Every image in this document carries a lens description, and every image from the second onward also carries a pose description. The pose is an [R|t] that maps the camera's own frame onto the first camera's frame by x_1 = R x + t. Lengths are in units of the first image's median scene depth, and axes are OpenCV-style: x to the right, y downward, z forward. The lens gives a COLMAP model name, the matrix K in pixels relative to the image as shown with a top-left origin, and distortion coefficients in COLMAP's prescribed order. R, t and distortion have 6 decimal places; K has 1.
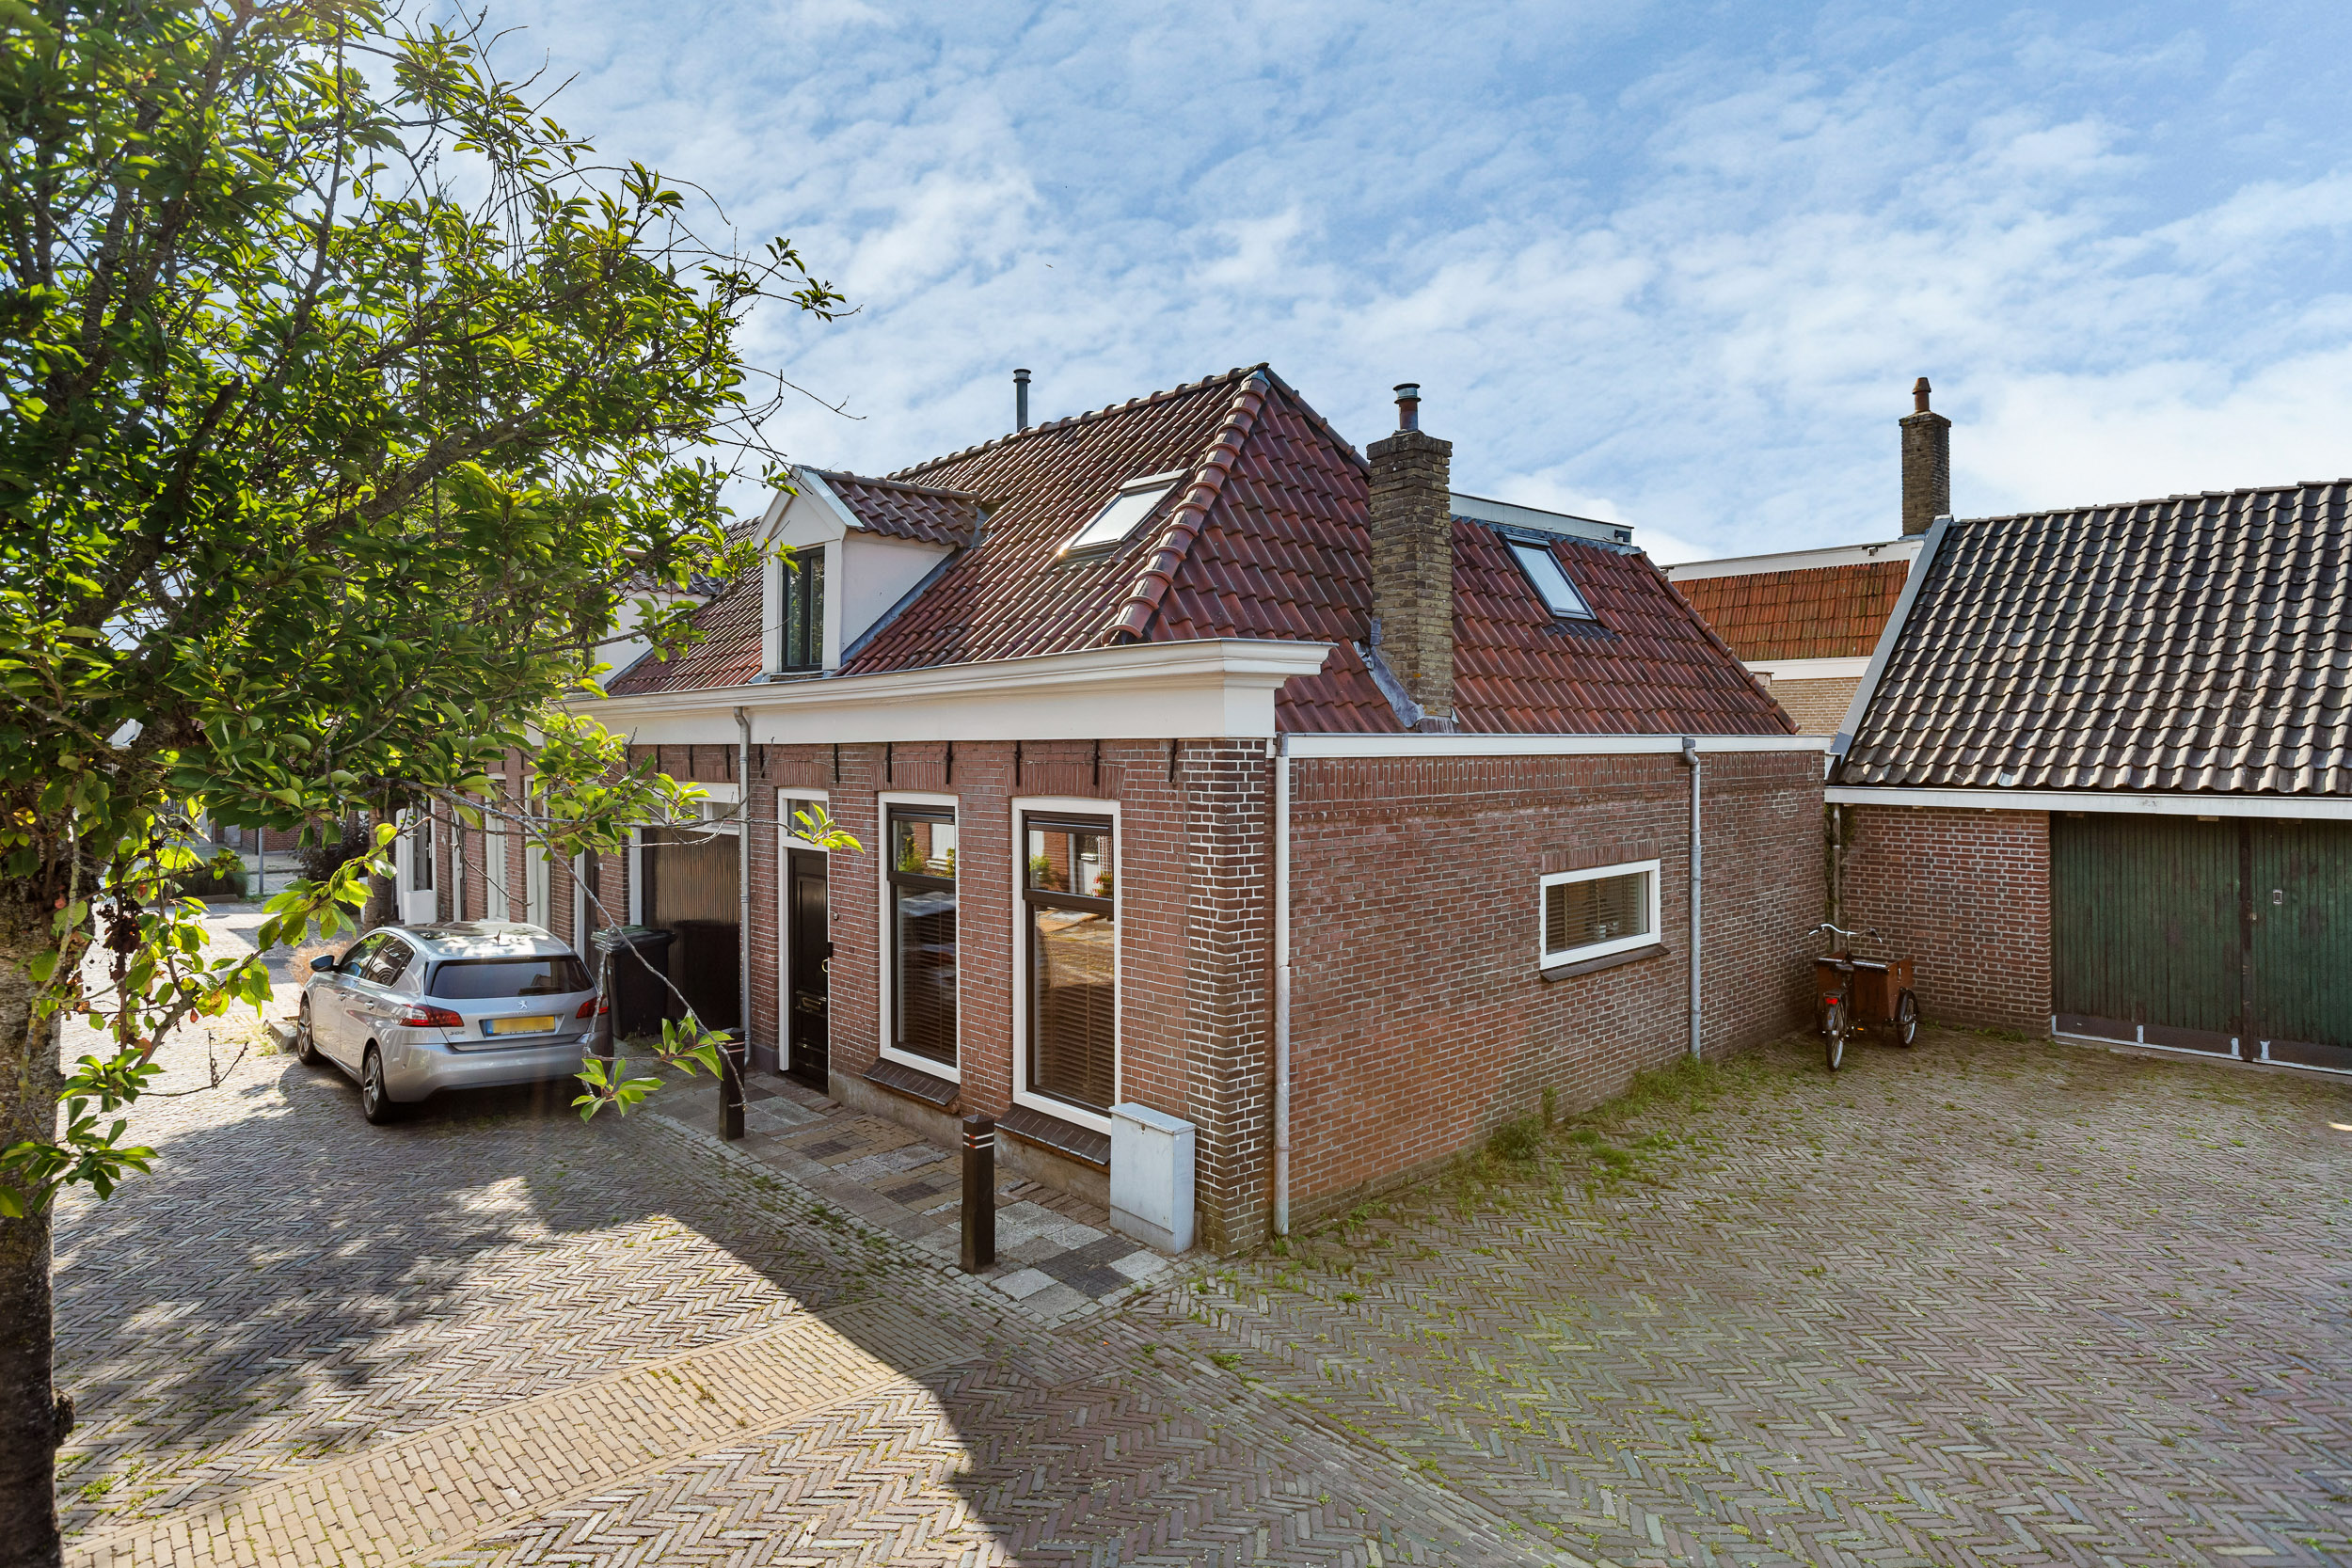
lens RADIAL K [[1271.2, 0, 1170.0], [0, 1271.2, 720.5], [0, 0, 1]] dist [0.009192, -0.005108]
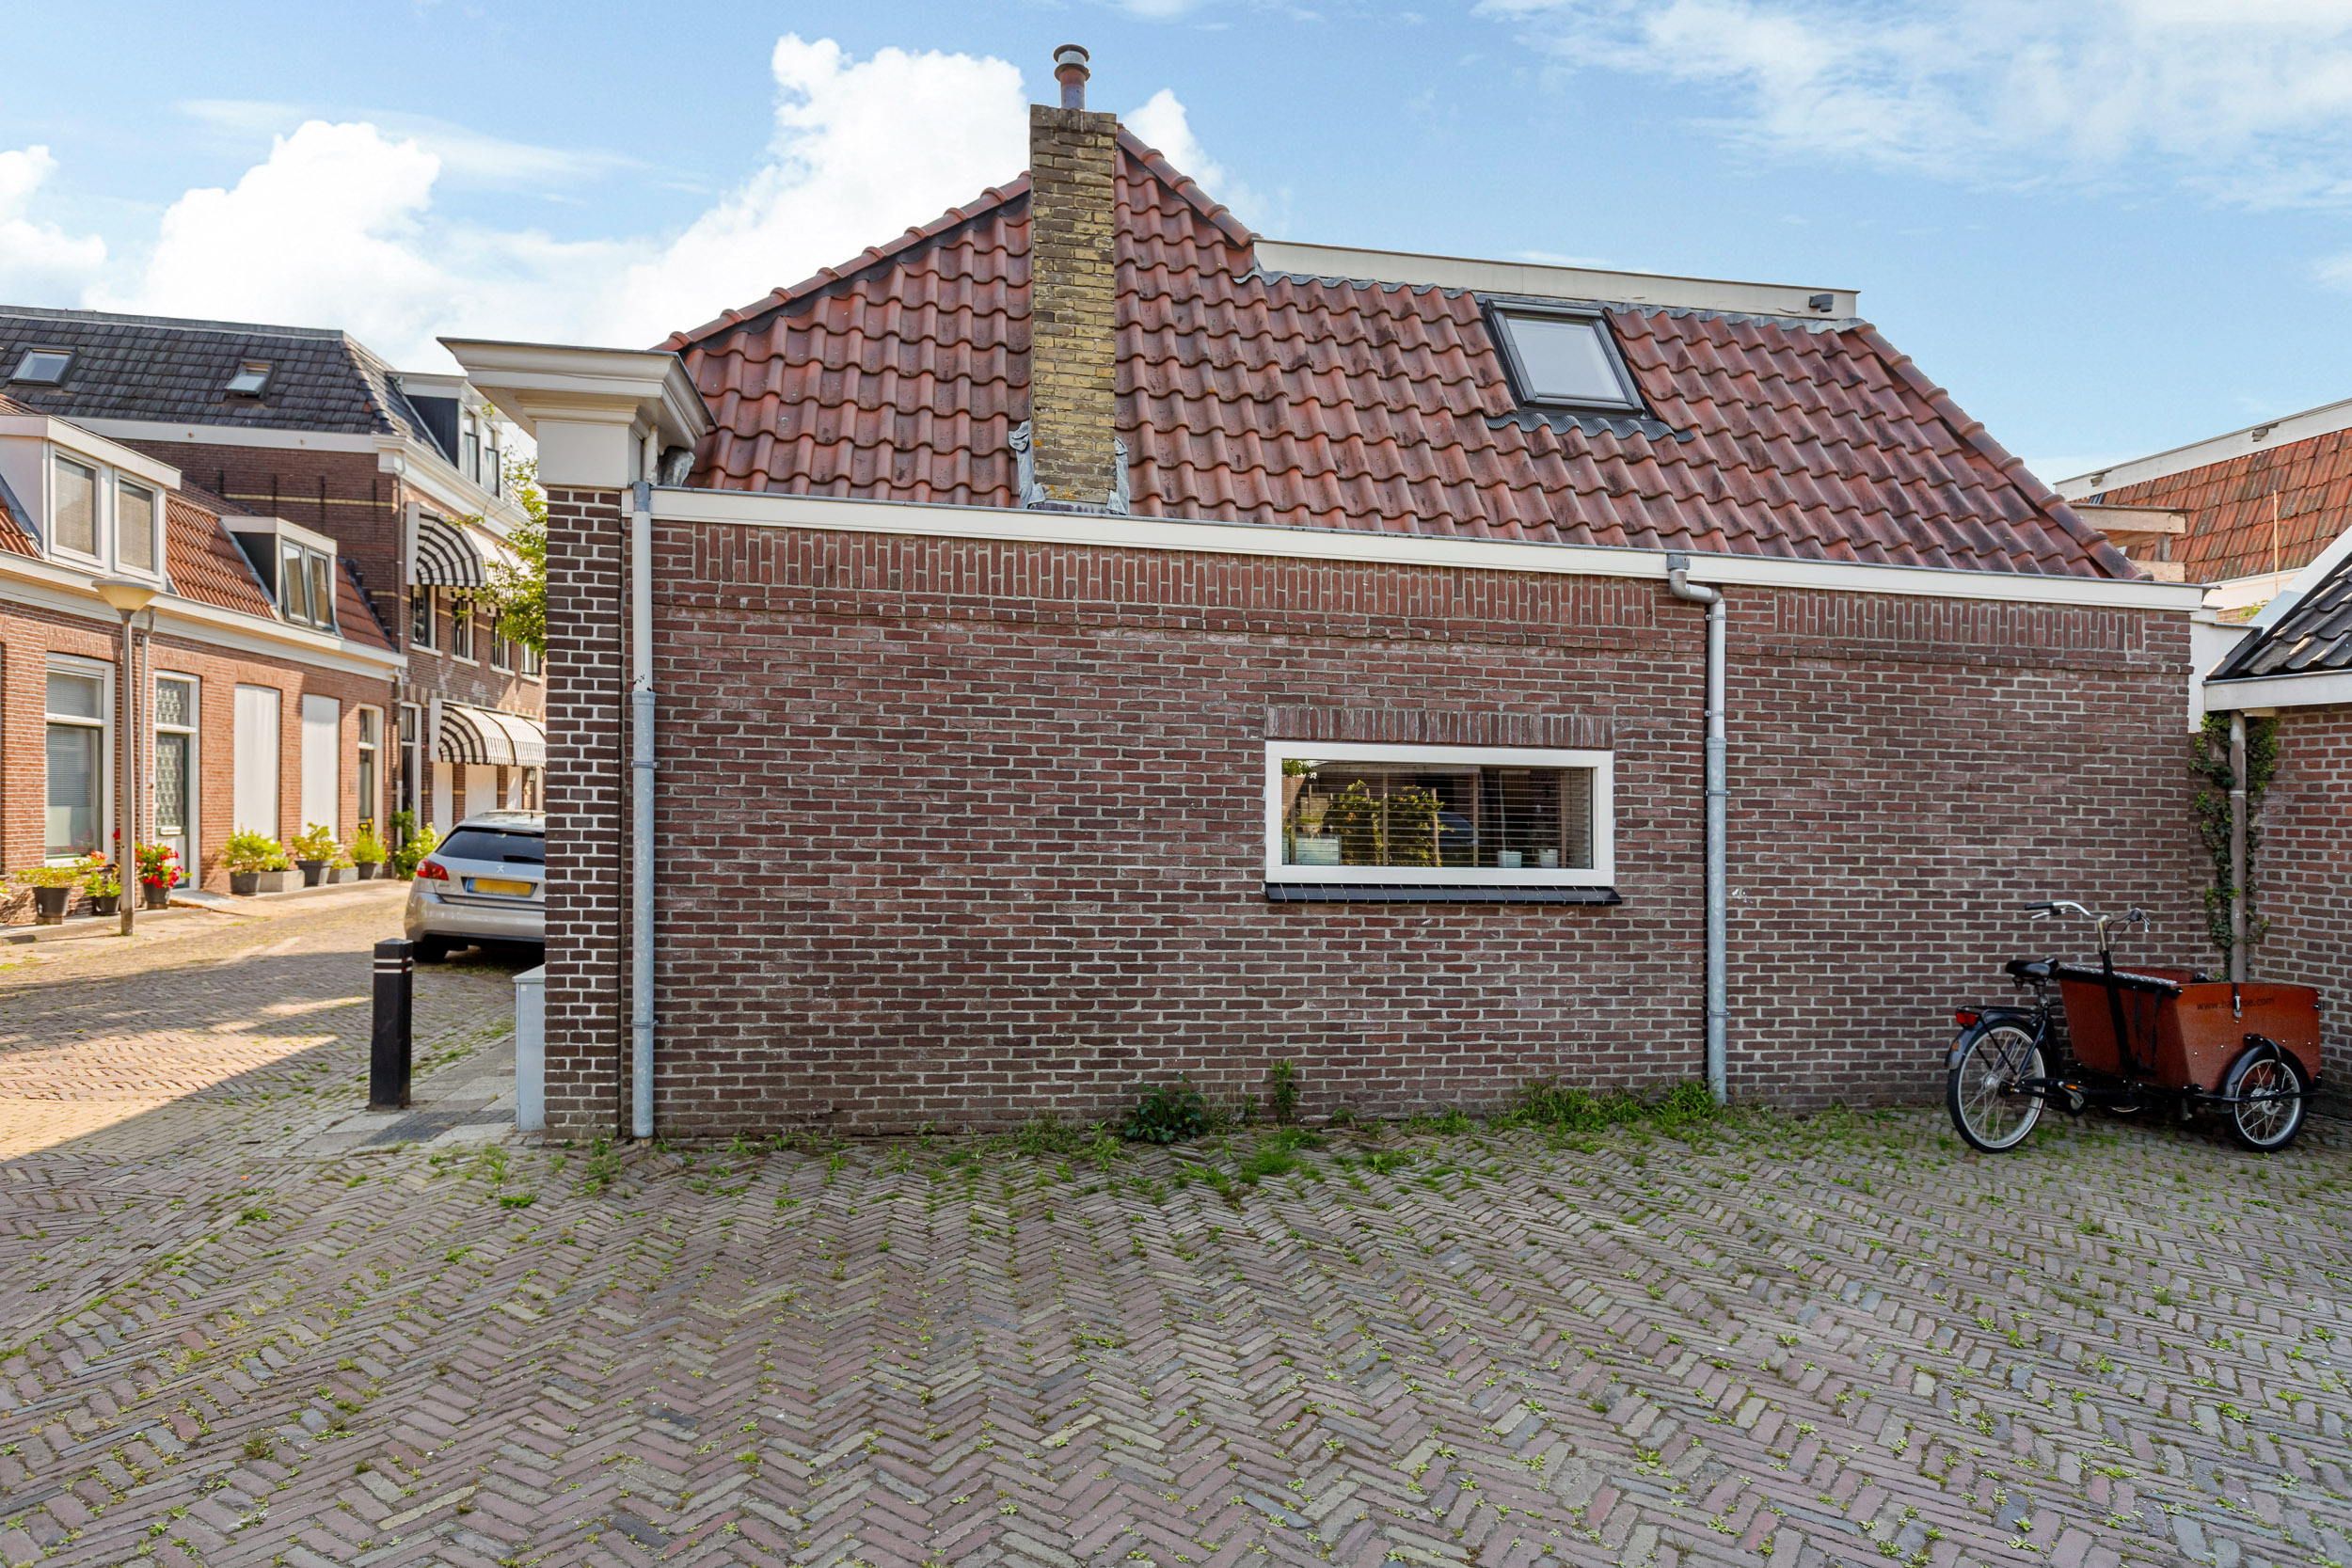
lens RADIAL K [[1244.6, 0, 1176.2], [0, 1244.6, 781.4], [0, 0, 1]] dist [-0.001693, 0.001121]
pose [[0.841521, 0.014345, -0.540033, 0.631361], [-0.018128, 0.999834, -0.001690, 0.152311], [0.539920, 0.011211, 0.841642, 0.445617]]
